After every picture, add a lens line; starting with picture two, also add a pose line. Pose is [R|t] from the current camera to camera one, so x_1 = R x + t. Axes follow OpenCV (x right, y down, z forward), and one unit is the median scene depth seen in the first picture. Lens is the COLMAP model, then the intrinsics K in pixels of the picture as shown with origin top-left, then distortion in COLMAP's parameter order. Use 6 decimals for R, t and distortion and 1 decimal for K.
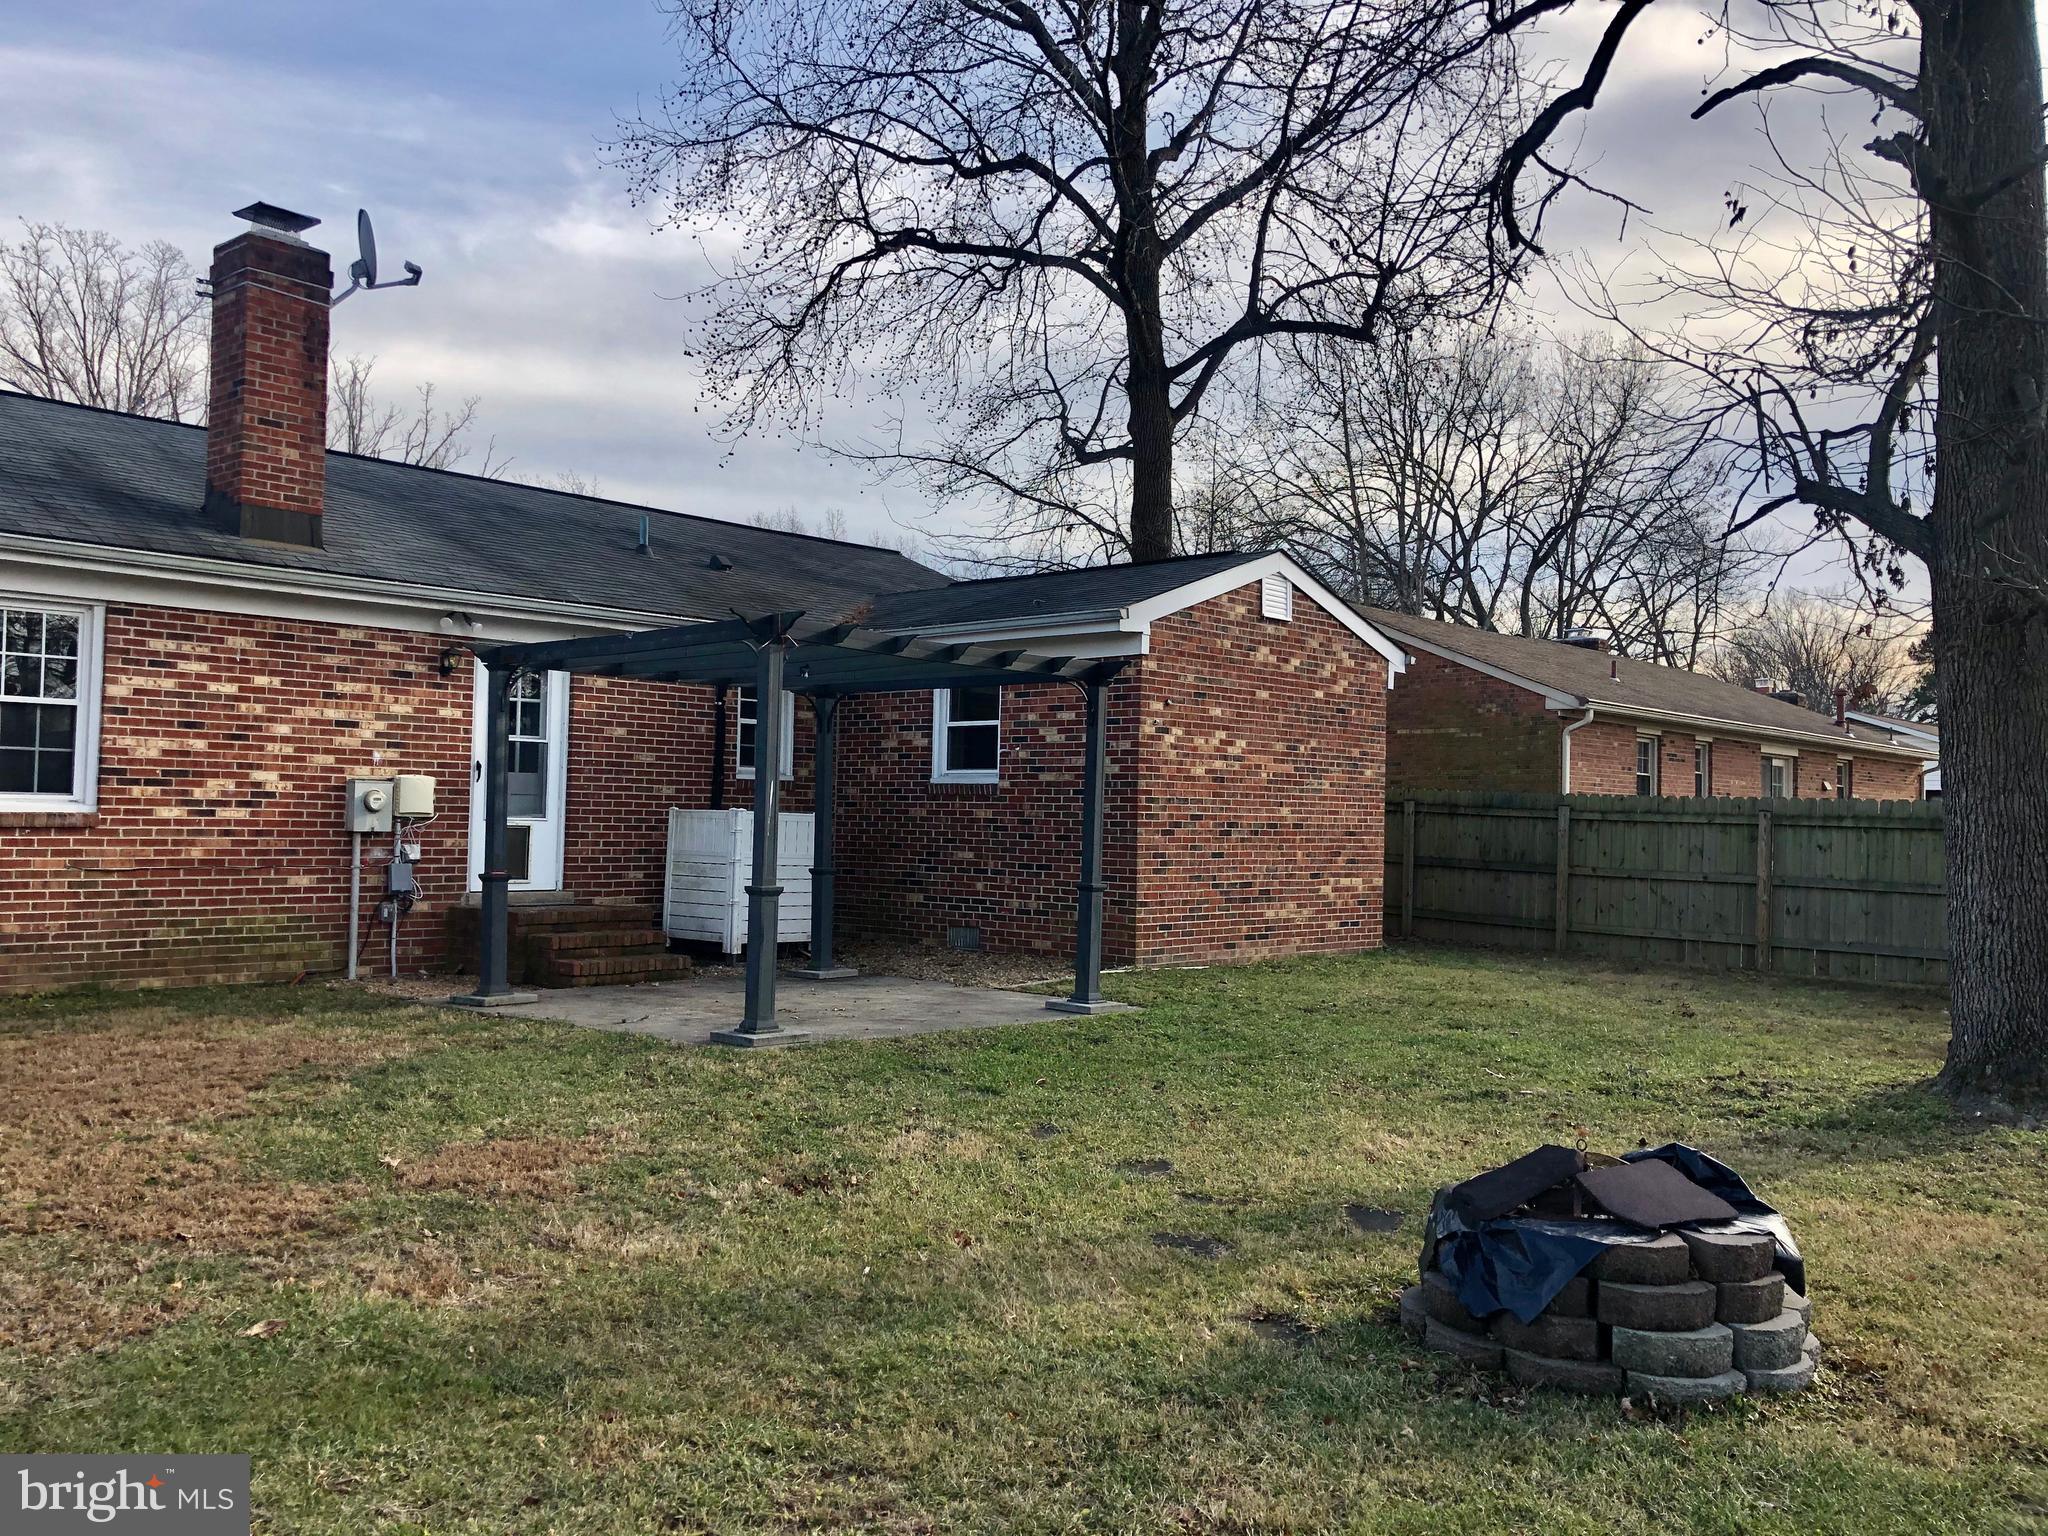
lens RADIAL K [[1680.2, 0, 1038.5], [0, 1680.2, 784.3], [0, 0, 1]] dist [0.059646, -0.070935]
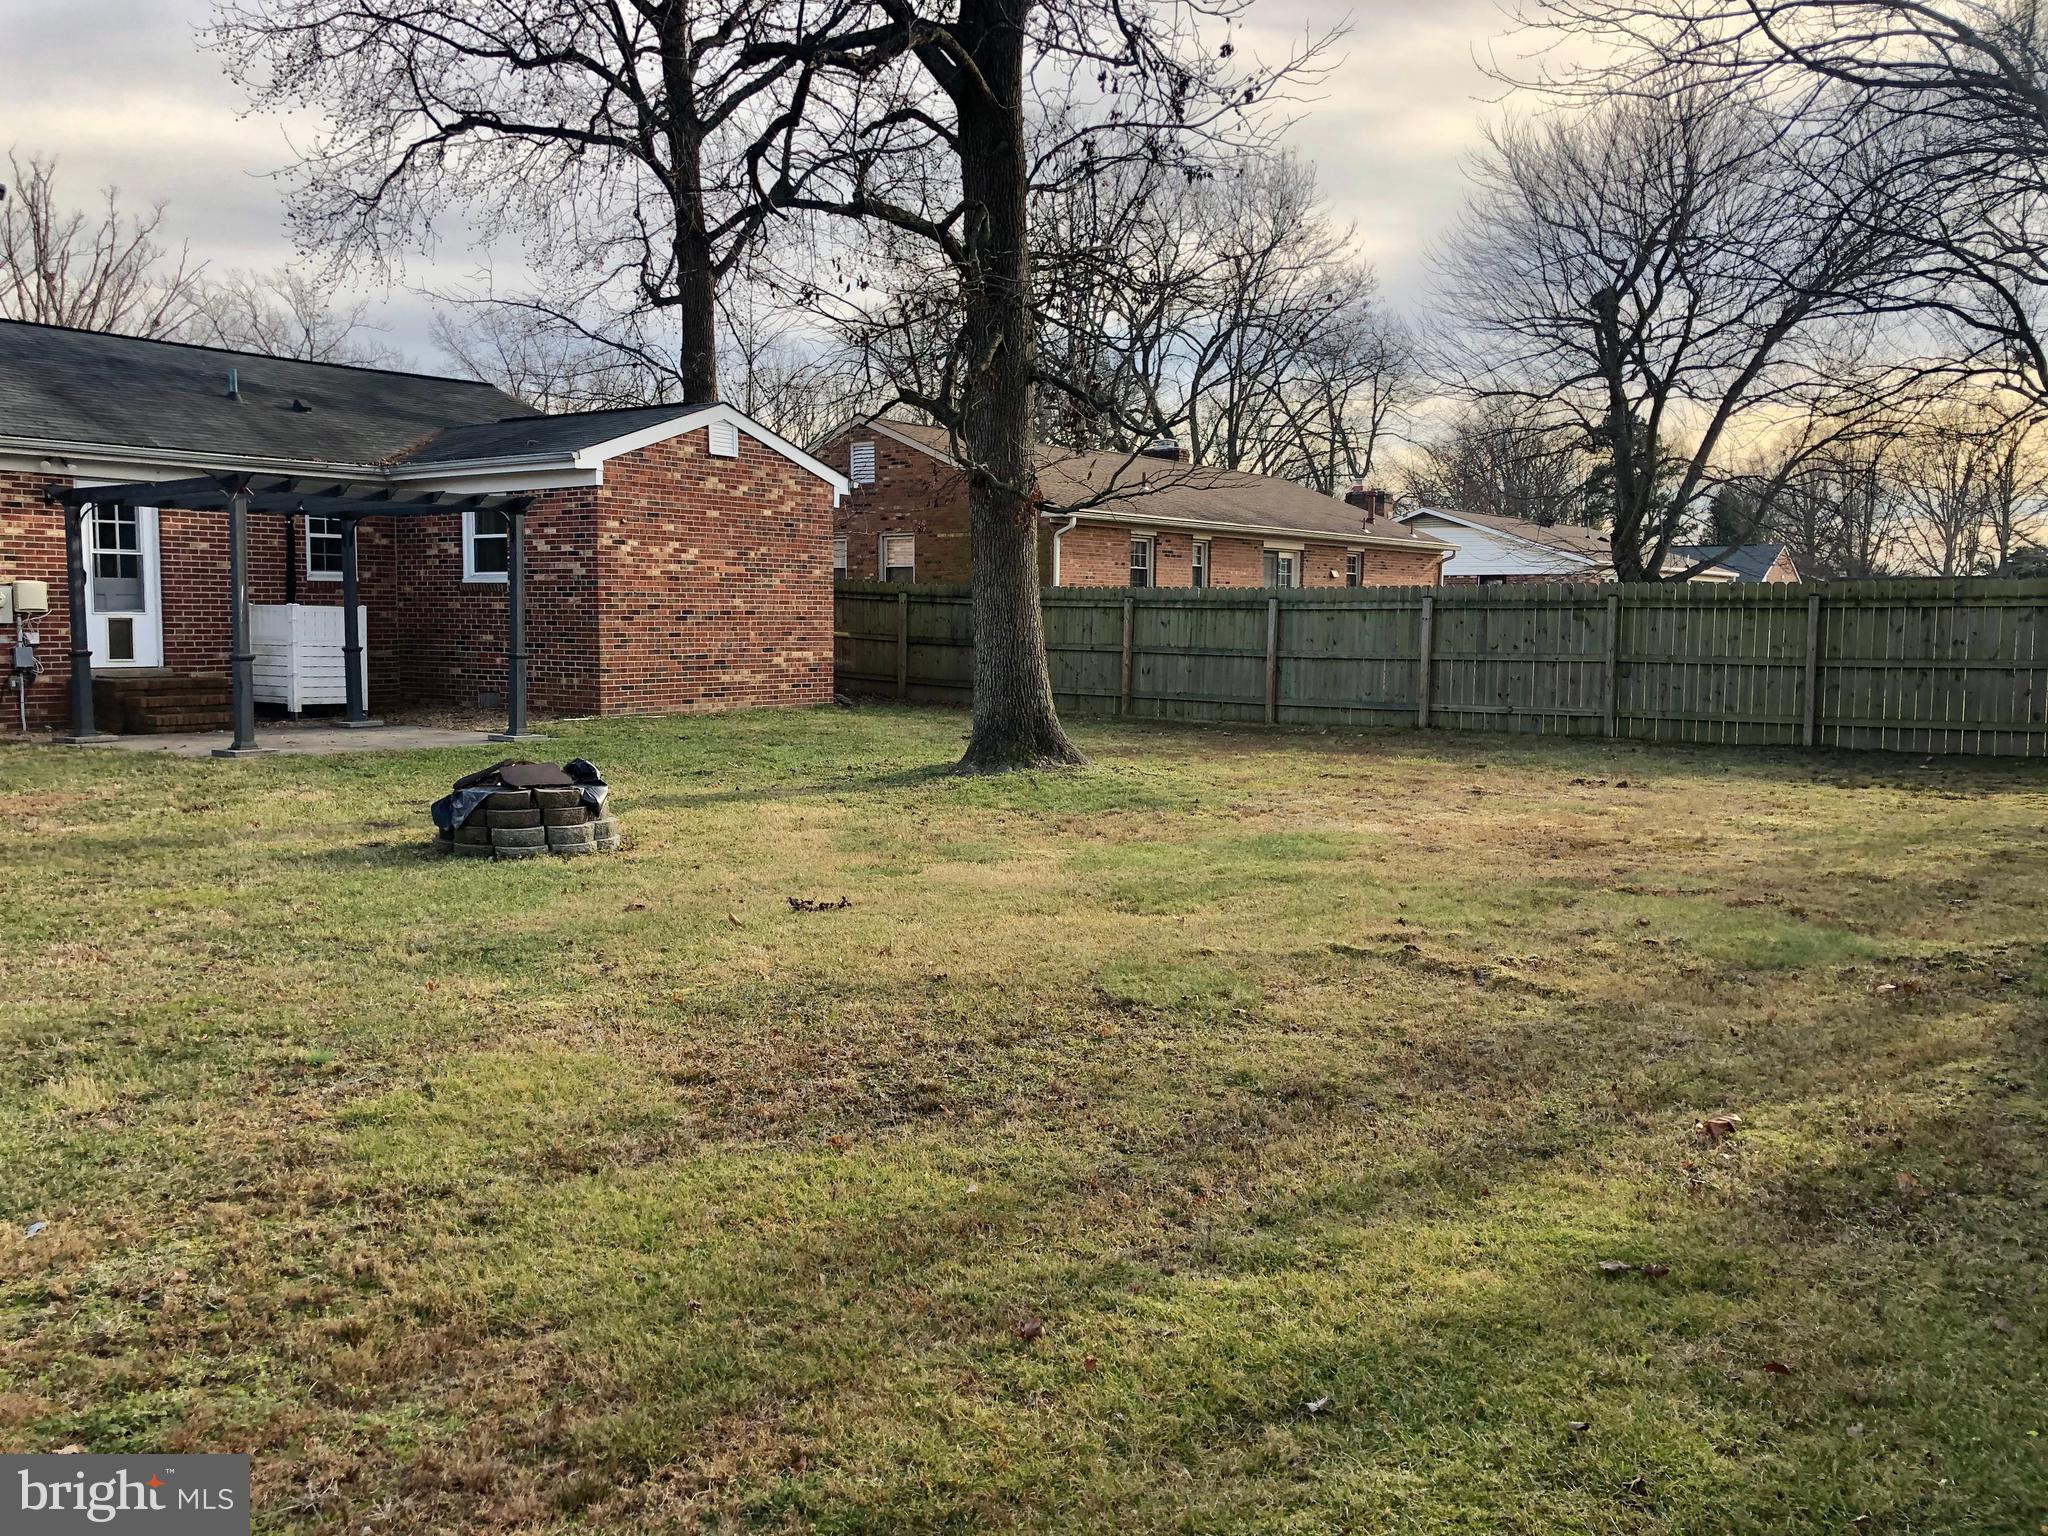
lens RADIAL K [[1680.2, 0, 996.2], [0, 1680.2, 755.8], [0, 0, 1]] dist [0.059646, -0.070935]
pose [[0.994891, -0.021172, 0.098714, 0.215431], [0.010613, 0.994279, 0.106288, -0.002113], [-0.100400, -0.104697, 0.989423, -0.353776]]
